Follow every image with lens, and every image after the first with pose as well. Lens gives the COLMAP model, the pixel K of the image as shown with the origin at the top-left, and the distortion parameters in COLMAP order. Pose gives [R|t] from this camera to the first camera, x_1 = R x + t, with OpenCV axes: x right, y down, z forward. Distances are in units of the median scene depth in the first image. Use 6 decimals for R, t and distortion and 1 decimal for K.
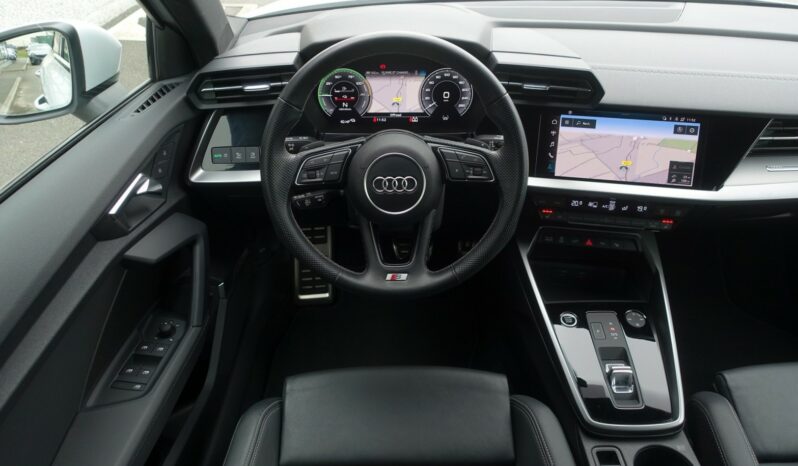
lens RADIAL K [[547.1, 0, 401.1], [0, 547.1, 228.7], [0, 0, 1]] dist [0.005439, -0.005308]
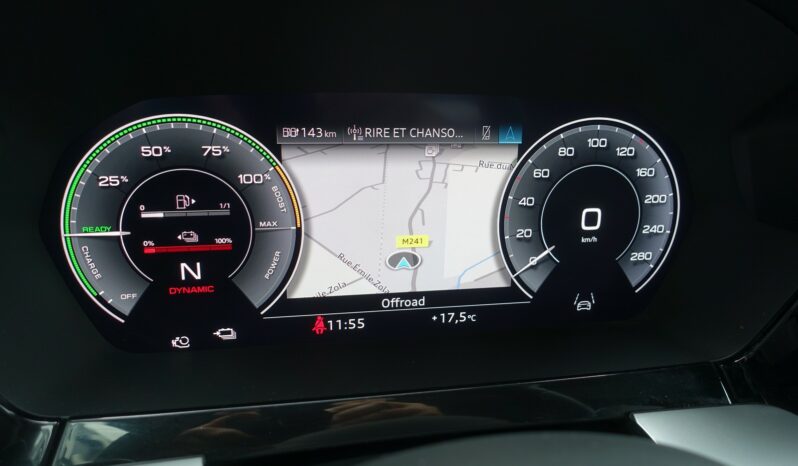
lens RADIAL K [[547.1, 0, 396.1], [0, 547.1, 234.1], [0, 0, 1]] dist [0.005439, -0.005308]
pose [[0.985988, -0.030219, 0.164054, -0.055226], [0.075014, 0.958730, -0.274246, -0.175461], [-0.148996, 0.282709, 0.947563, 0.782265]]
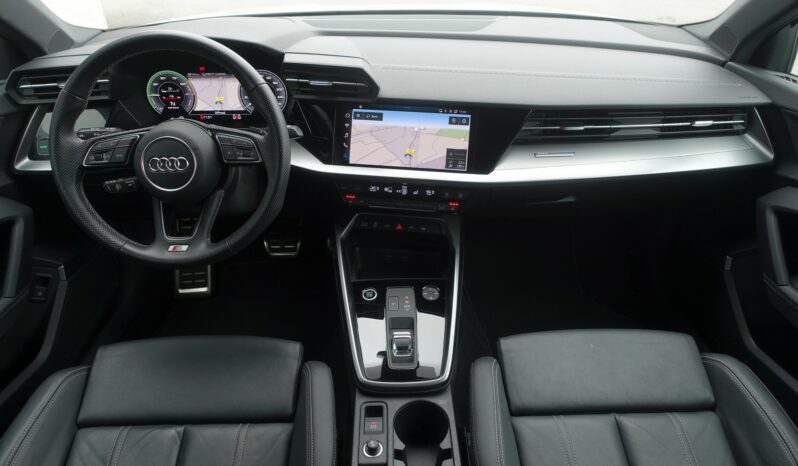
lens RADIAL K [[547.1, 0, 398.9], [0, 547.1, 228.3], [0, 0, 1]] dist [0.005439, -0.005308]
pose [[0.999946, -0.008165, 0.006414, 0.356617], [0.008461, 0.998833, -0.047559, 0.085402], [-0.006018, 0.047610, 0.998848, -0.103682]]
